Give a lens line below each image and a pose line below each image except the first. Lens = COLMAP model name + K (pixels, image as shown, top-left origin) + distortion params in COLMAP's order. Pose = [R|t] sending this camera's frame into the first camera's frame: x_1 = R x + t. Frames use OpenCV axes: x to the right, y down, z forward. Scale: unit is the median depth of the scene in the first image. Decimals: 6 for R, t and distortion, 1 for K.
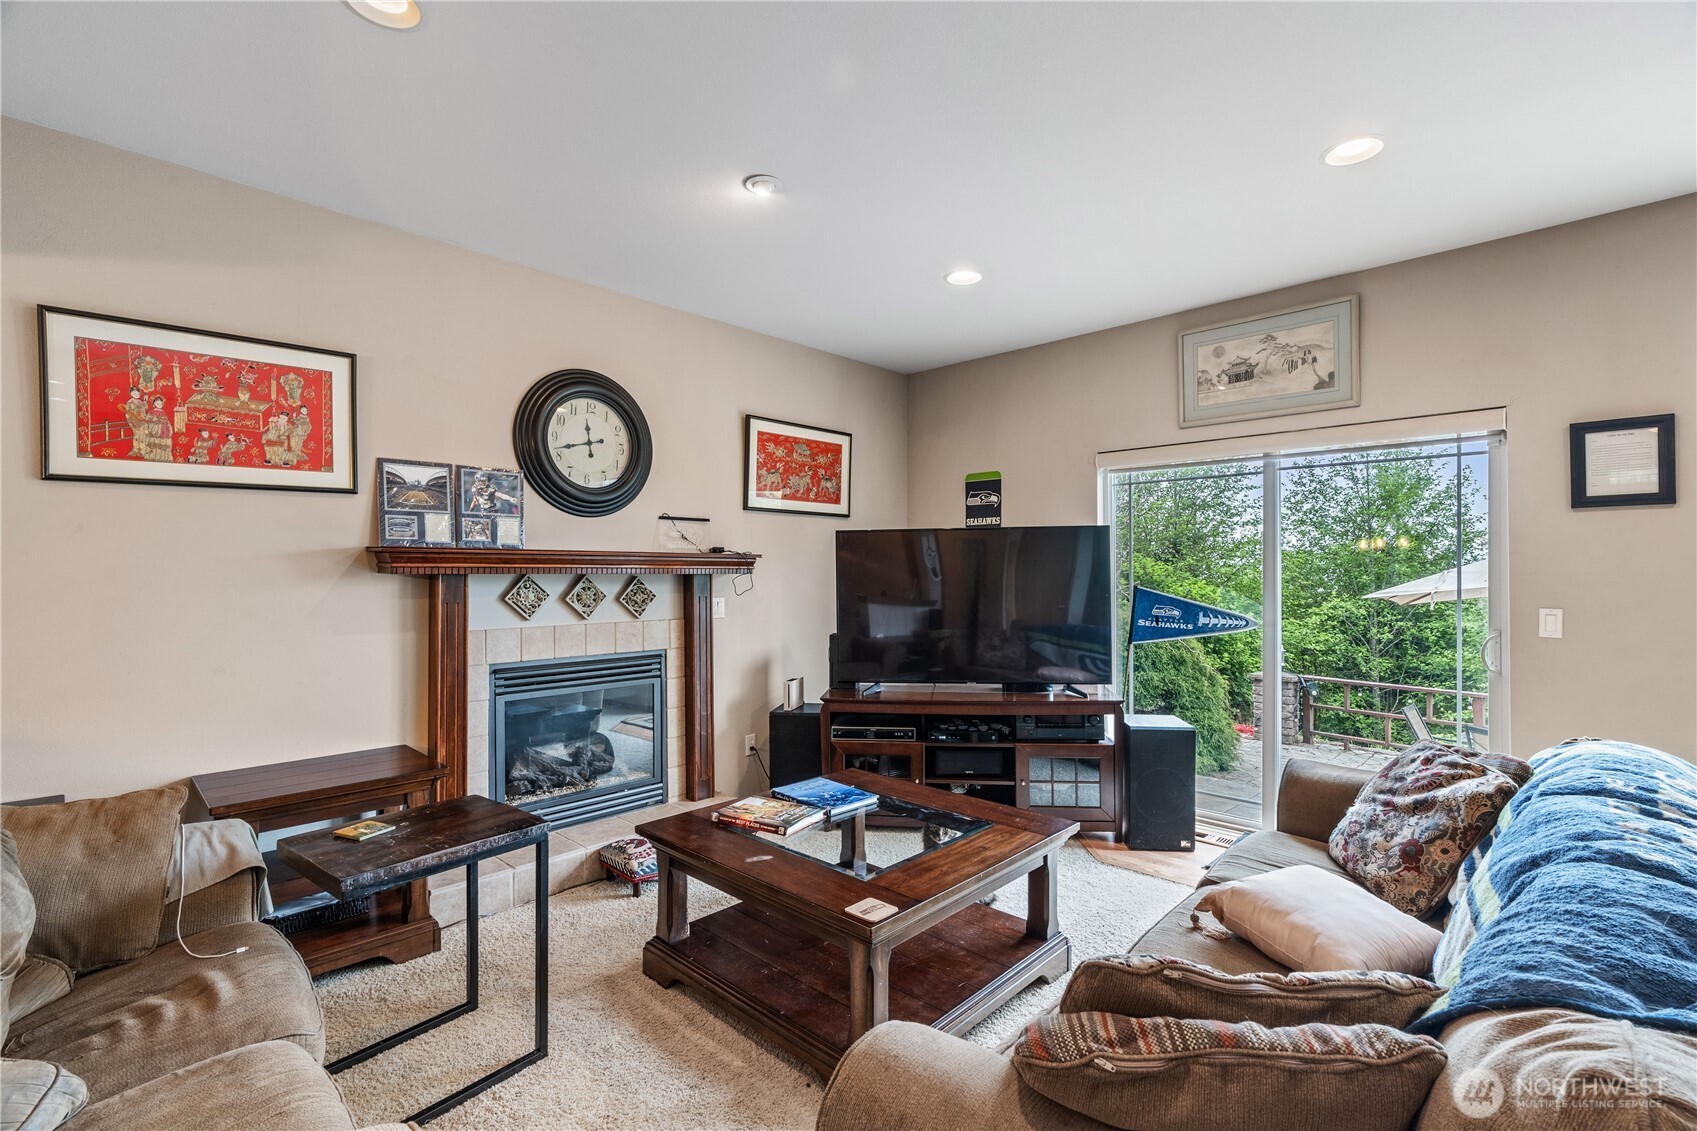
lens RADIAL K [[766.6, 0, 852.0], [0, 766.6, 567.8], [0, 0, 1]] dist [-0.003024, 0.000387]
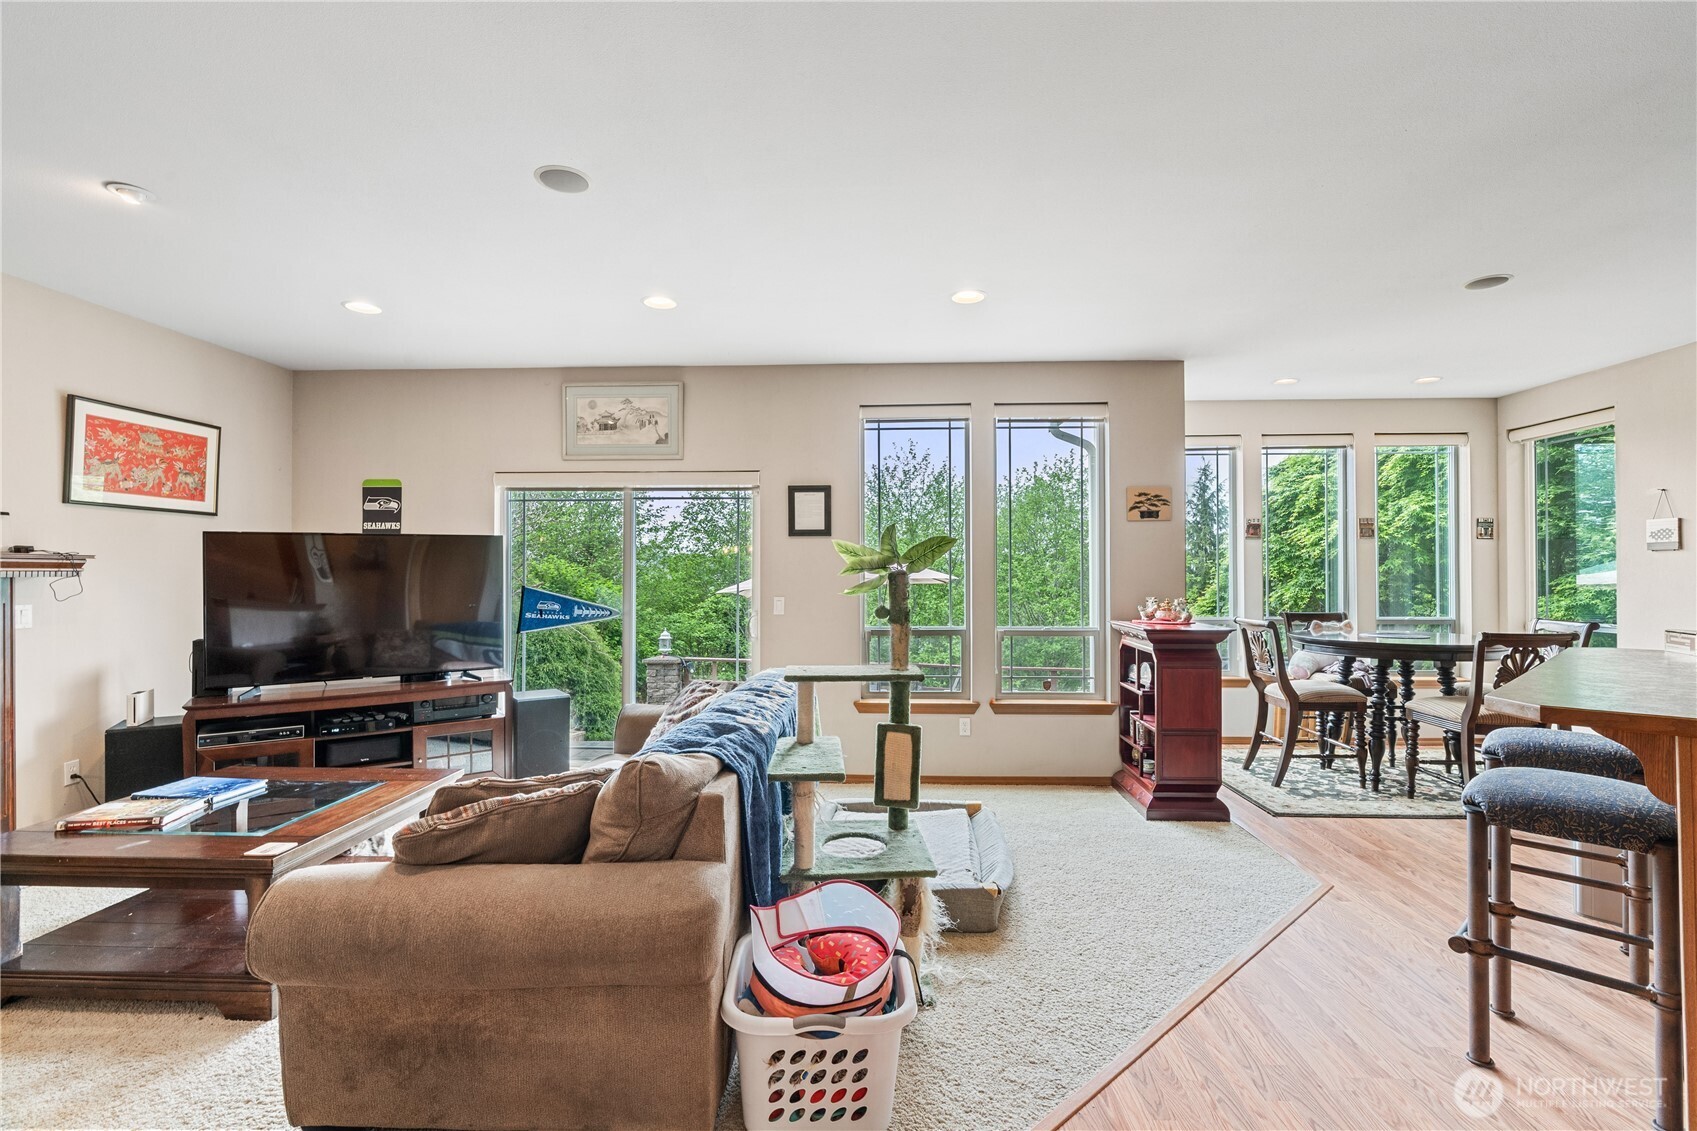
lens RADIAL K [[766.6, 0, 853.4], [0, 766.6, 564.5], [0, 0, 1]] dist [-0.003024, 0.000387]
pose [[0.753142, 0.007316, 0.657817, -0.040060], [-0.004583, 0.999972, -0.005873, -0.005471], [-0.657842, 0.001408, 0.753154, -0.267447]]
